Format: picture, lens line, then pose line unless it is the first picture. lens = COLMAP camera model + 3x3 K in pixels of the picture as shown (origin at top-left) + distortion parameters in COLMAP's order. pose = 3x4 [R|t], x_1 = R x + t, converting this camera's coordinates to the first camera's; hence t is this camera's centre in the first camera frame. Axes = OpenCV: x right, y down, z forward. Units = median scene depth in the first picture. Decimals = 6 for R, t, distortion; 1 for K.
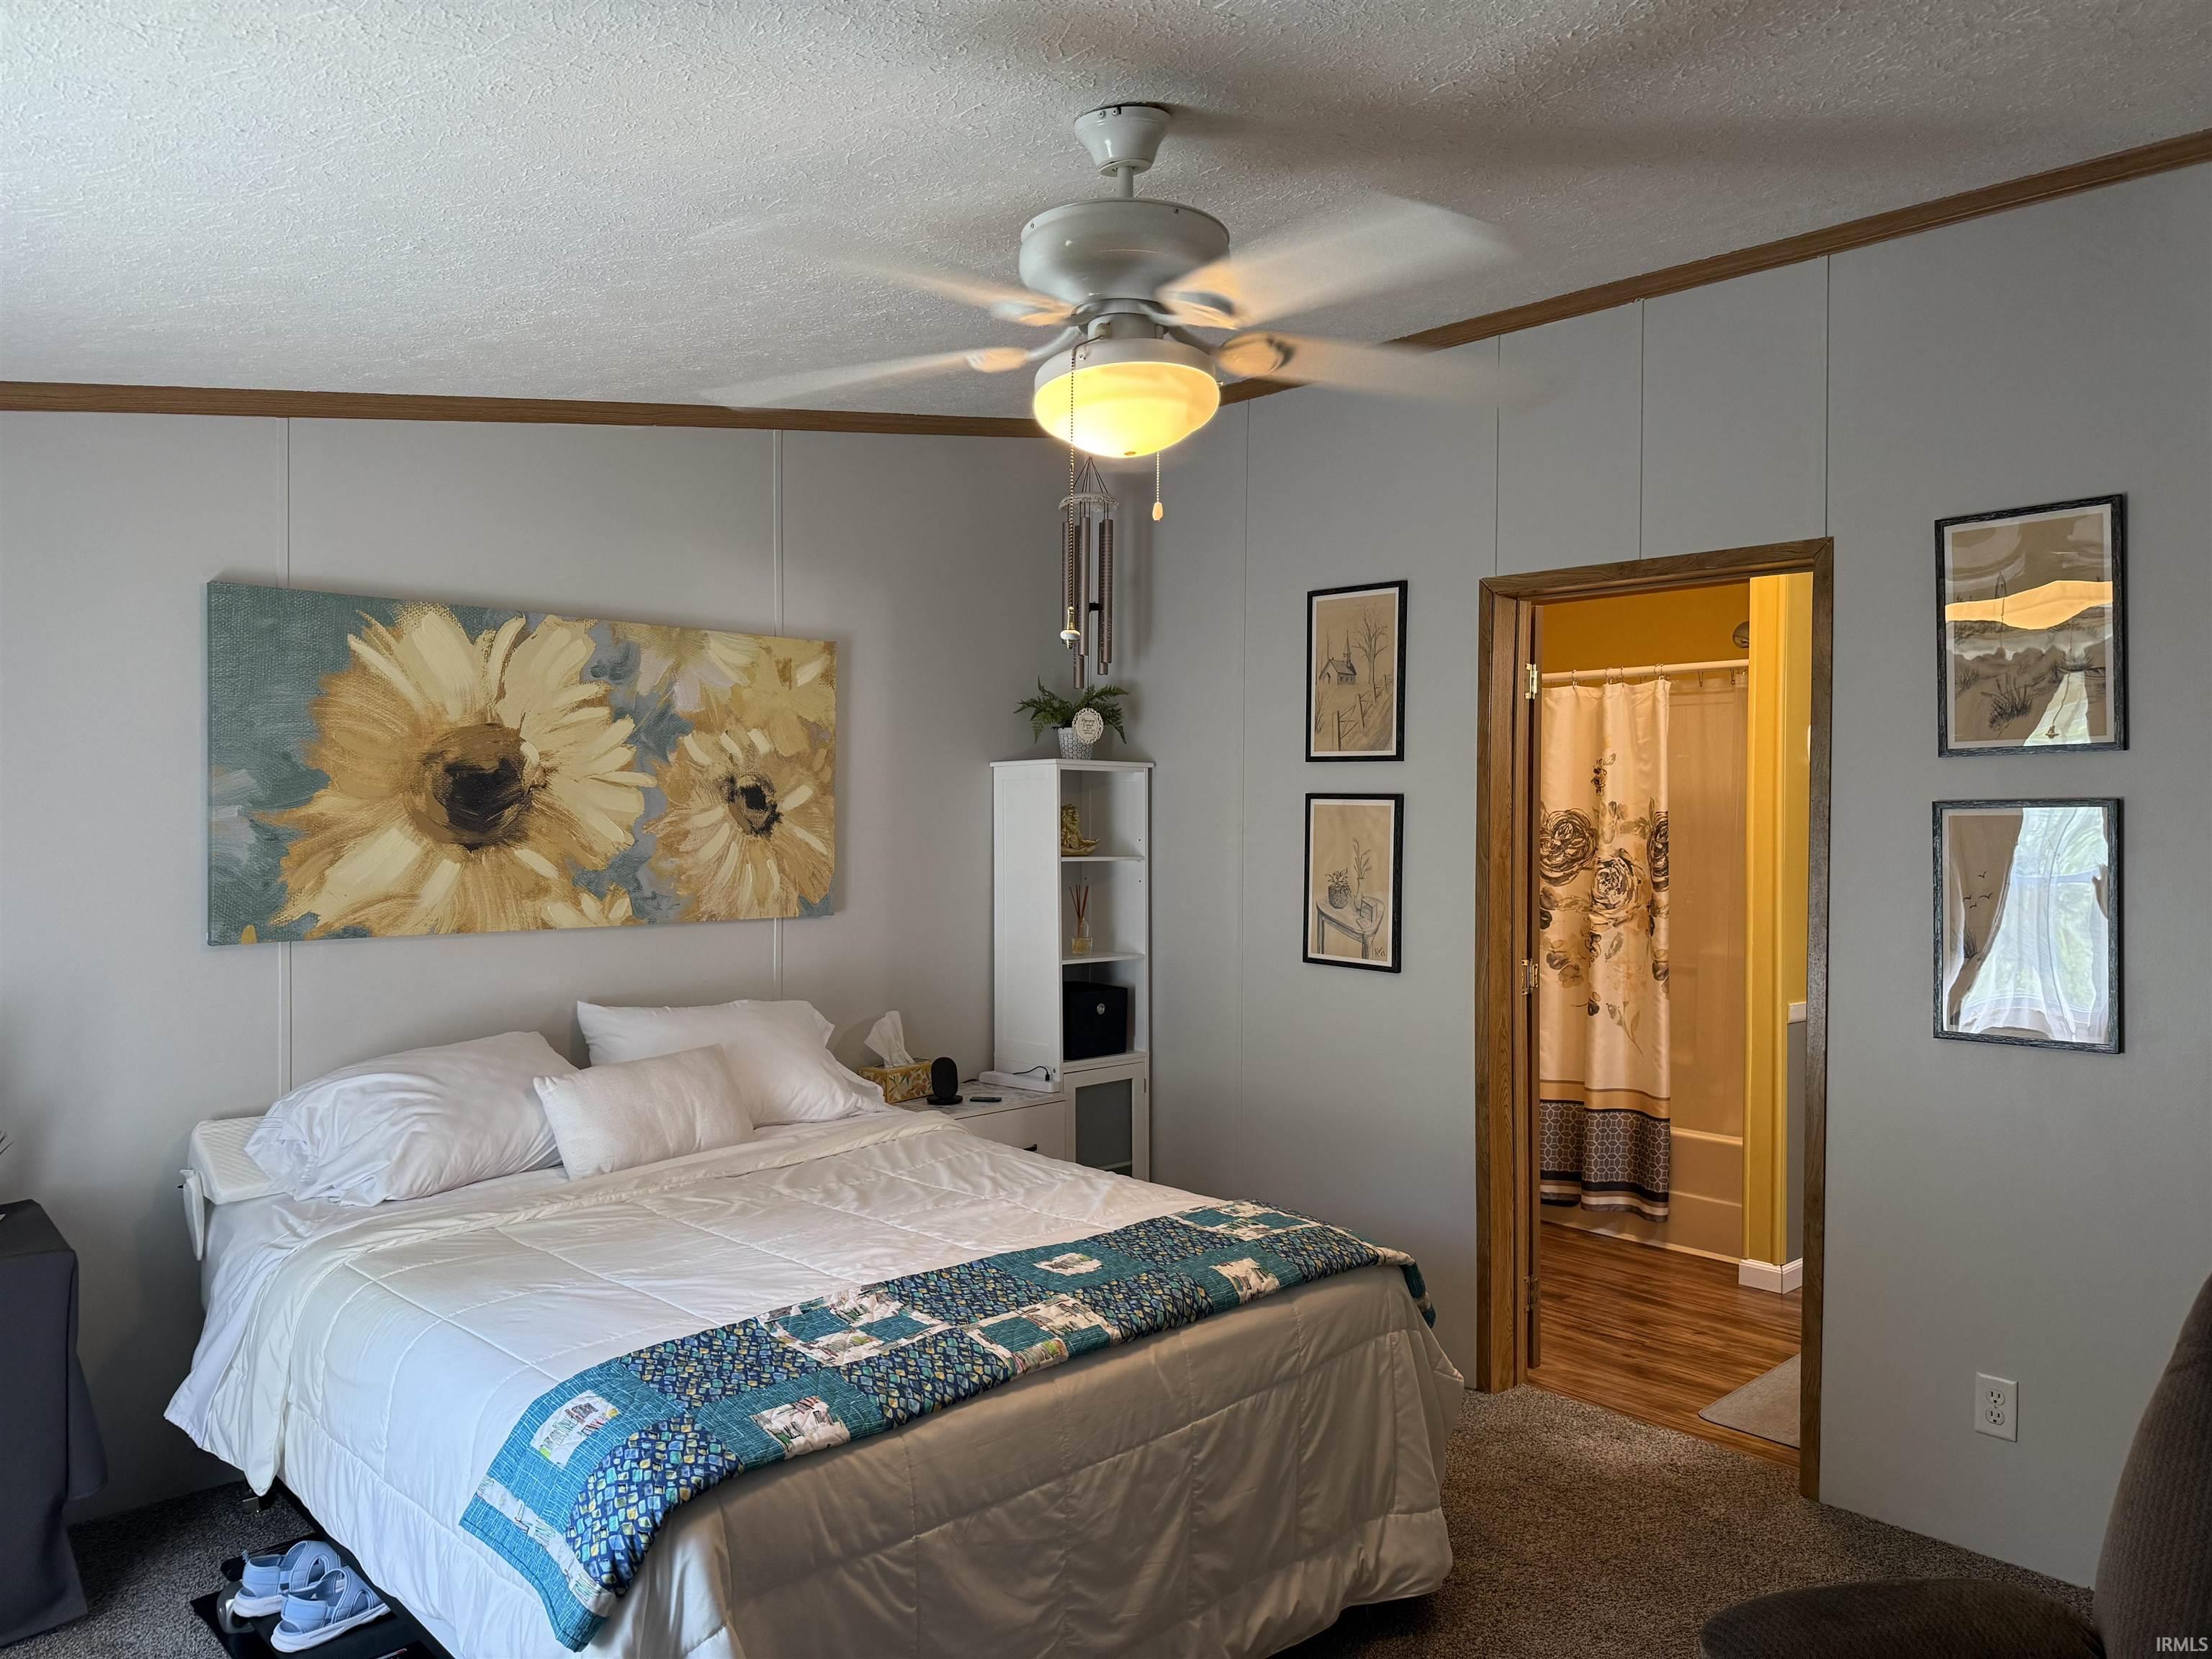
lens RADIAL K [[1553.7, 0, 1094.0], [0, 1553.7, 830.0], [0, 0, 1]] dist [0.073733, -0.093042]
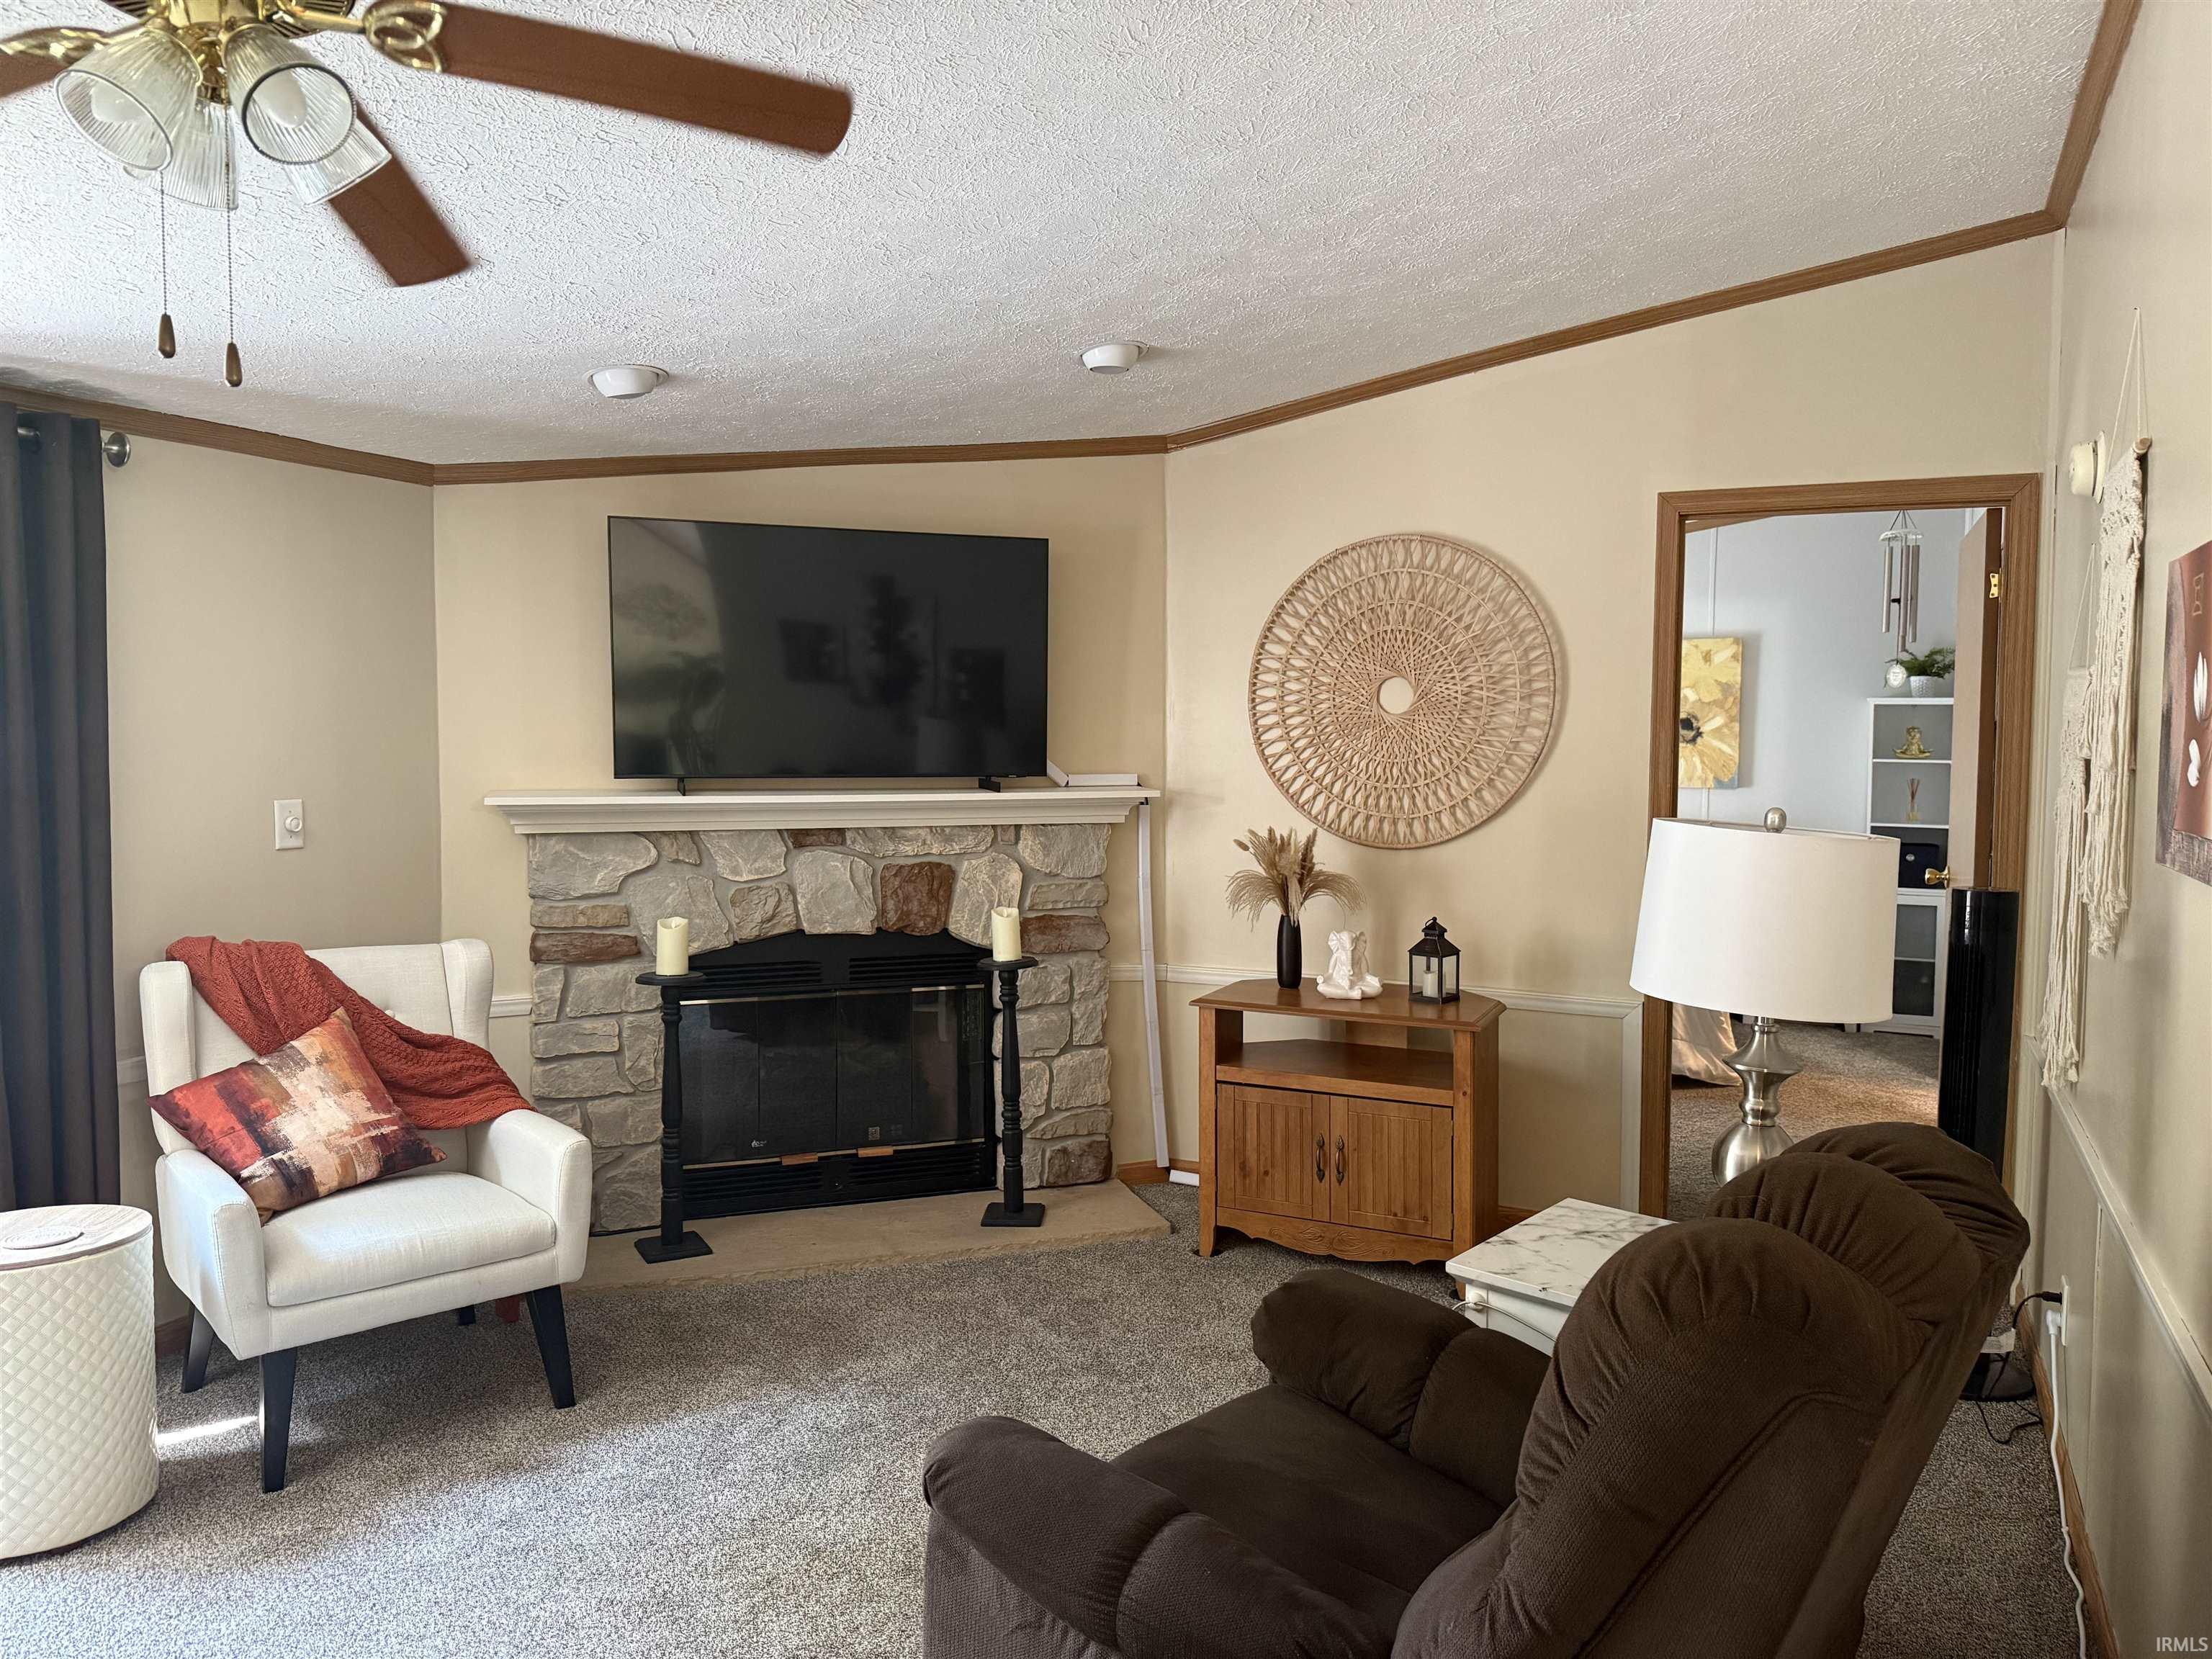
lens RADIAL K [[1553.7, 0, 1086.2], [0, 1553.7, 842.0], [0, 0, 1]] dist [0.073733, -0.093042]
pose [[0.303068, 0.070459, -0.950361, 1.610577], [-0.007333, 0.997406, 0.071609, -0.010523], [0.952941, -0.014733, 0.302798, -0.337451]]
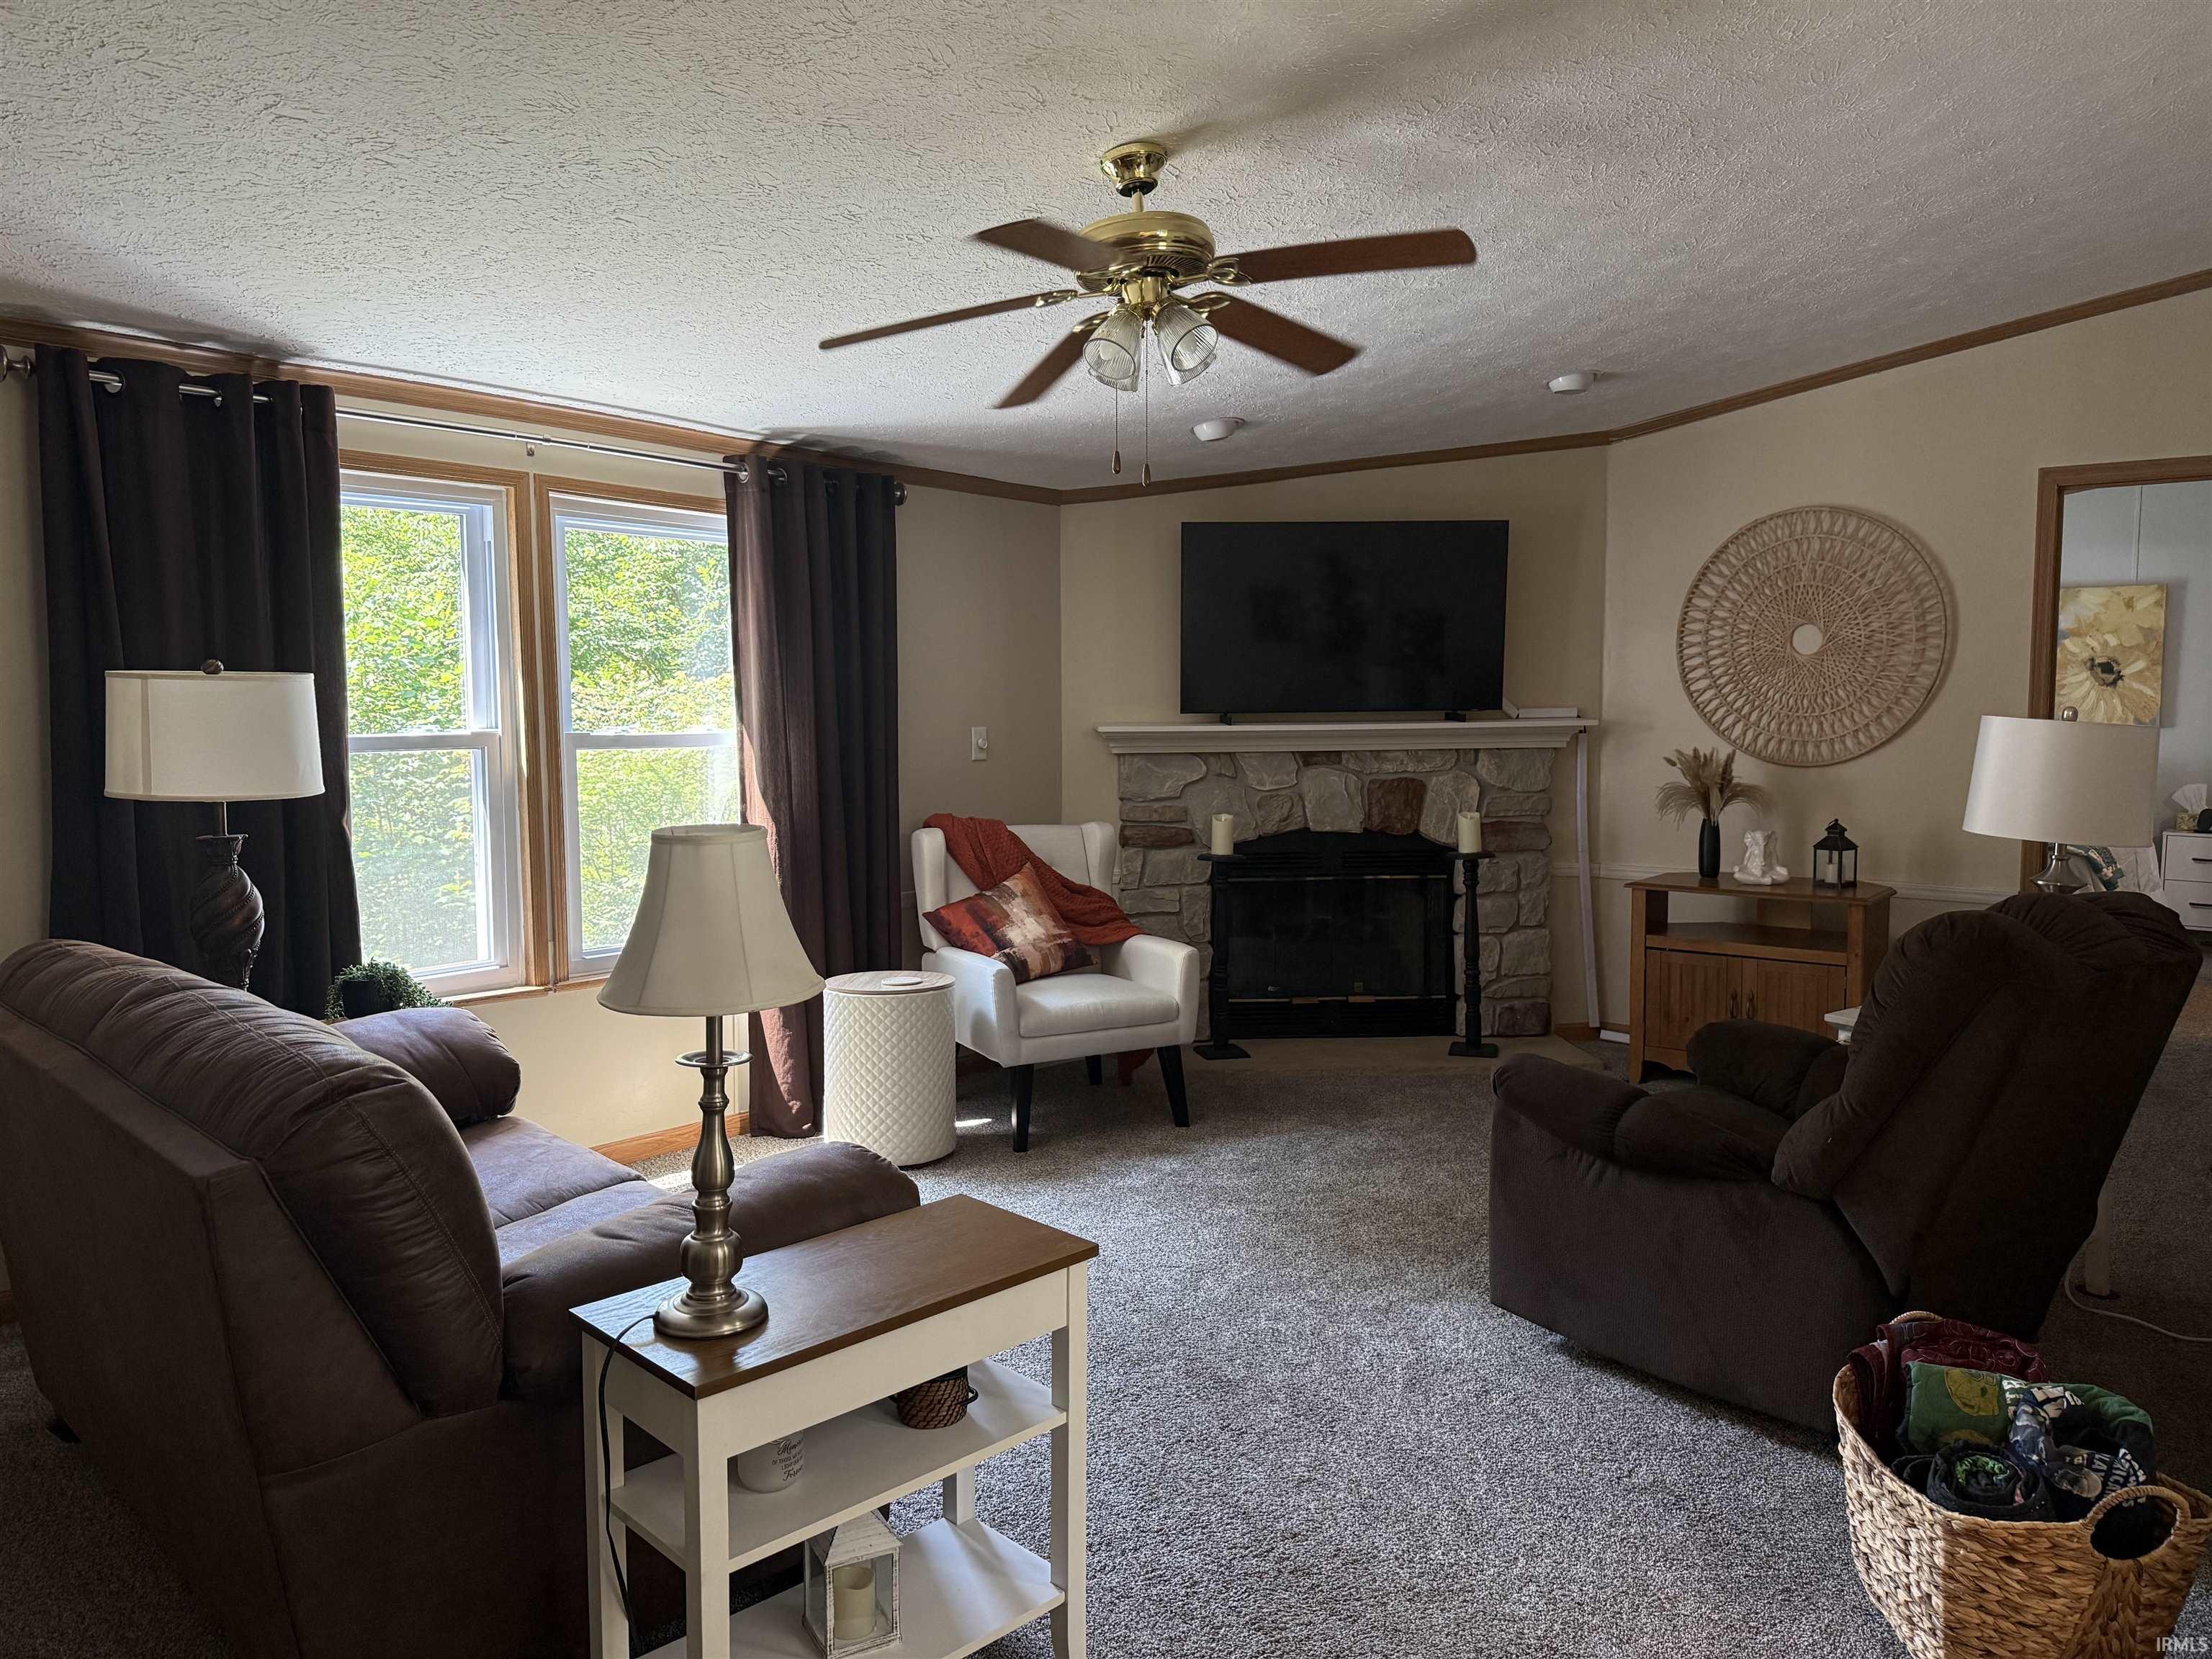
lens RADIAL K [[1553.7, 0, 1084.2], [0, 1553.7, 844.1], [0, 0, 1]] dist [0.073733, -0.093042]
pose [[0.066836, 0.093534, -0.993370, 2.017344], [0.001643, 0.995585, 0.093853, 0.015347], [0.997763, -0.007905, 0.066387, -0.543533]]
